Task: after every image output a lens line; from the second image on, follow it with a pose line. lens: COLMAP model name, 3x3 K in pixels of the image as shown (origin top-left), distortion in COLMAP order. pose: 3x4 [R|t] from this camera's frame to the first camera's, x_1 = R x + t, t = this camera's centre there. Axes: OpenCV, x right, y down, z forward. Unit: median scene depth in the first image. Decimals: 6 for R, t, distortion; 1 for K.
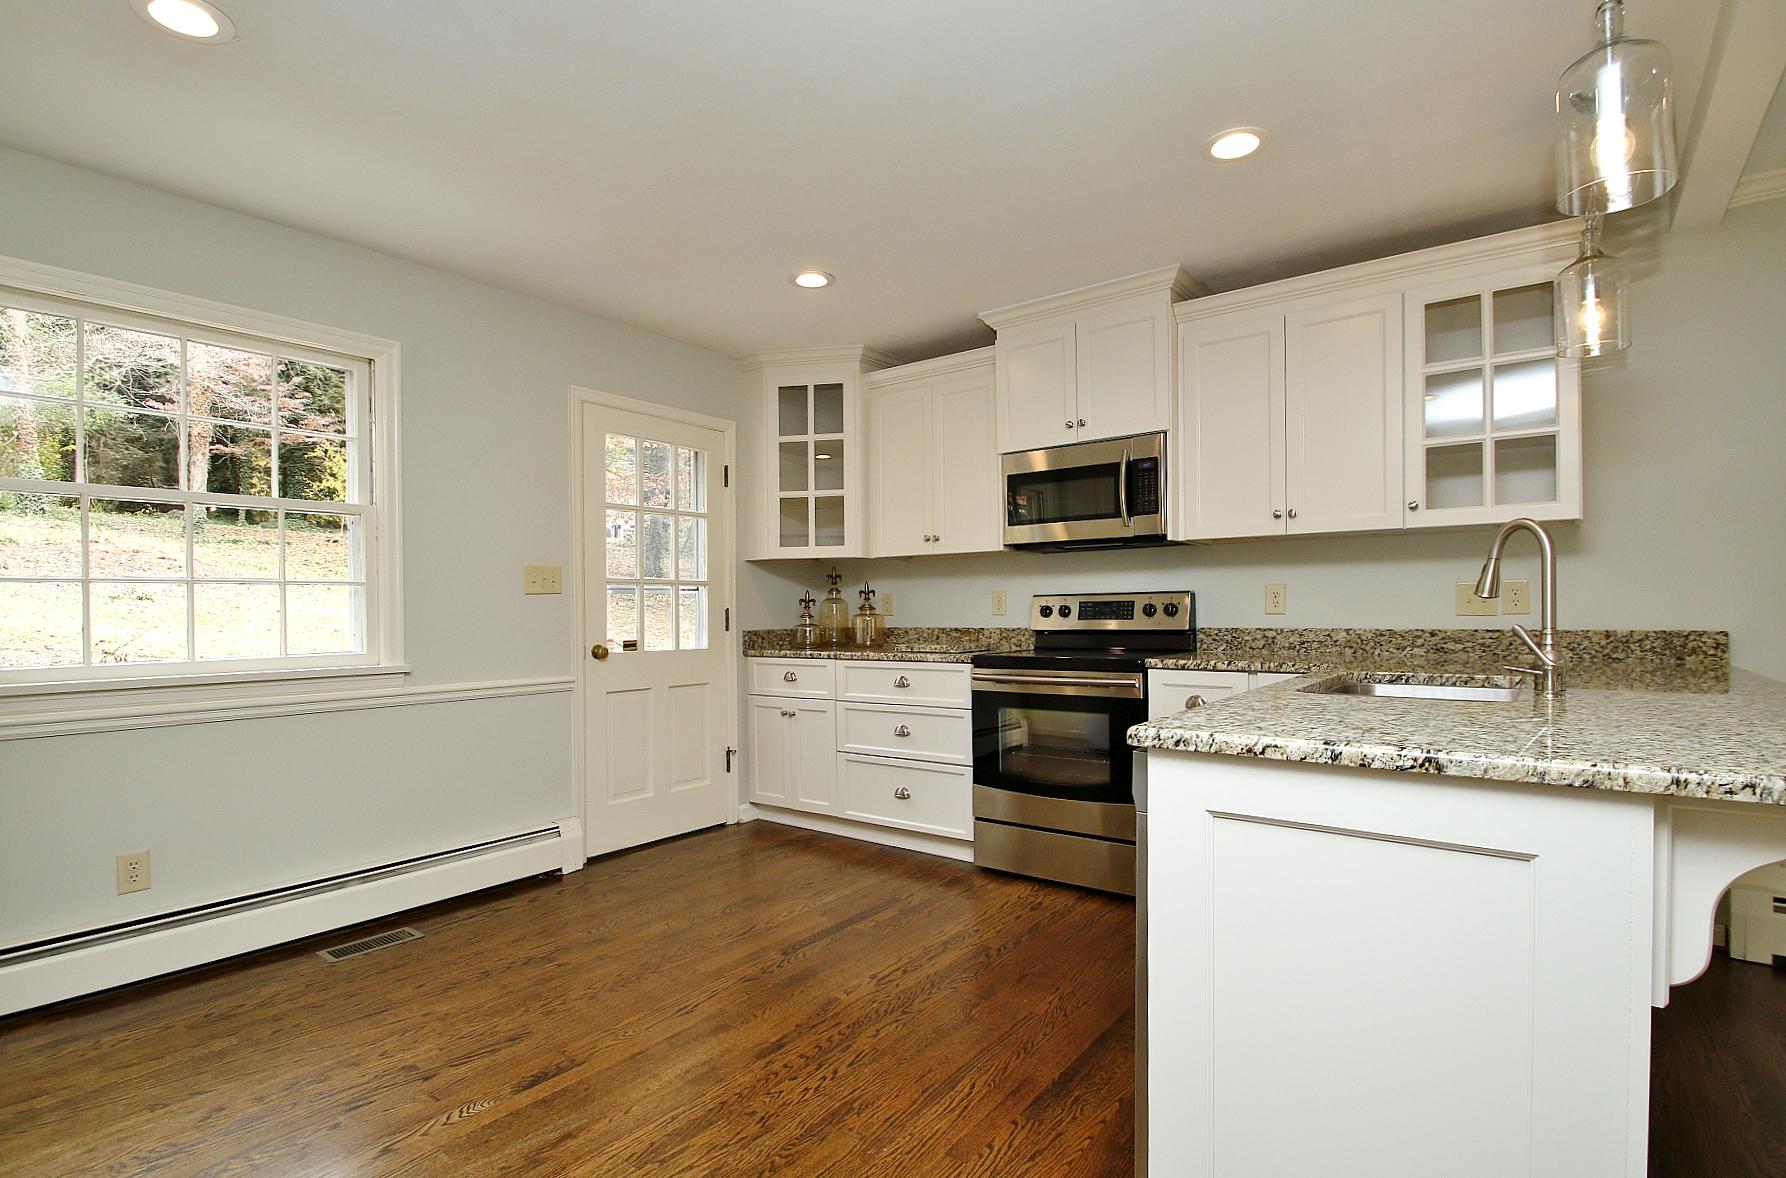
lens RADIAL K [[886.1, 0, 899.3], [0, 886.1, 598.4], [0, 0, 1]] dist [0.010175, -0.018081]
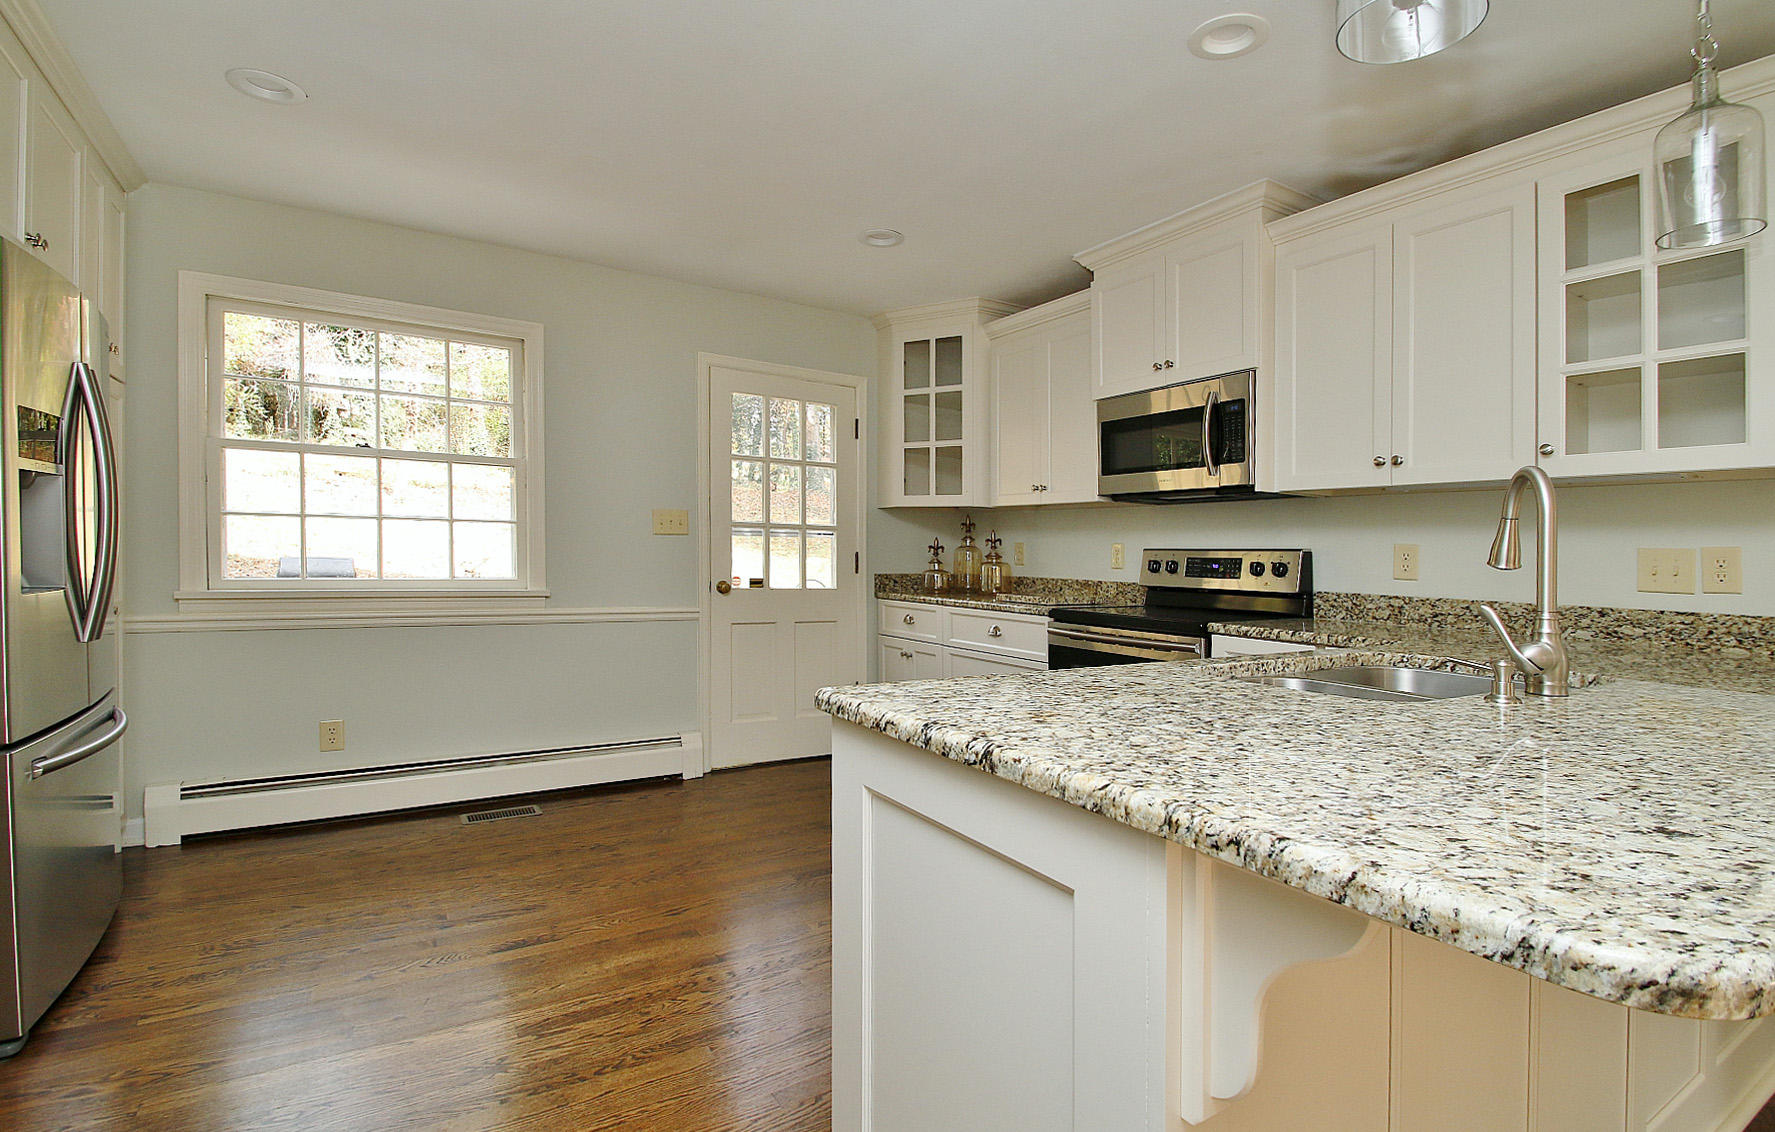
lens RADIAL K [[848.2, 0, 885.3], [0, 848.2, 549.8], [0, 0, 1]] dist [0.001043, -0.000568]
pose [[0.935164, 0.030991, -0.352857, 0.243339], [-0.028559, 0.999519, 0.012098, -0.006332], [0.353062, -0.001236, 0.935599, 0.066321]]
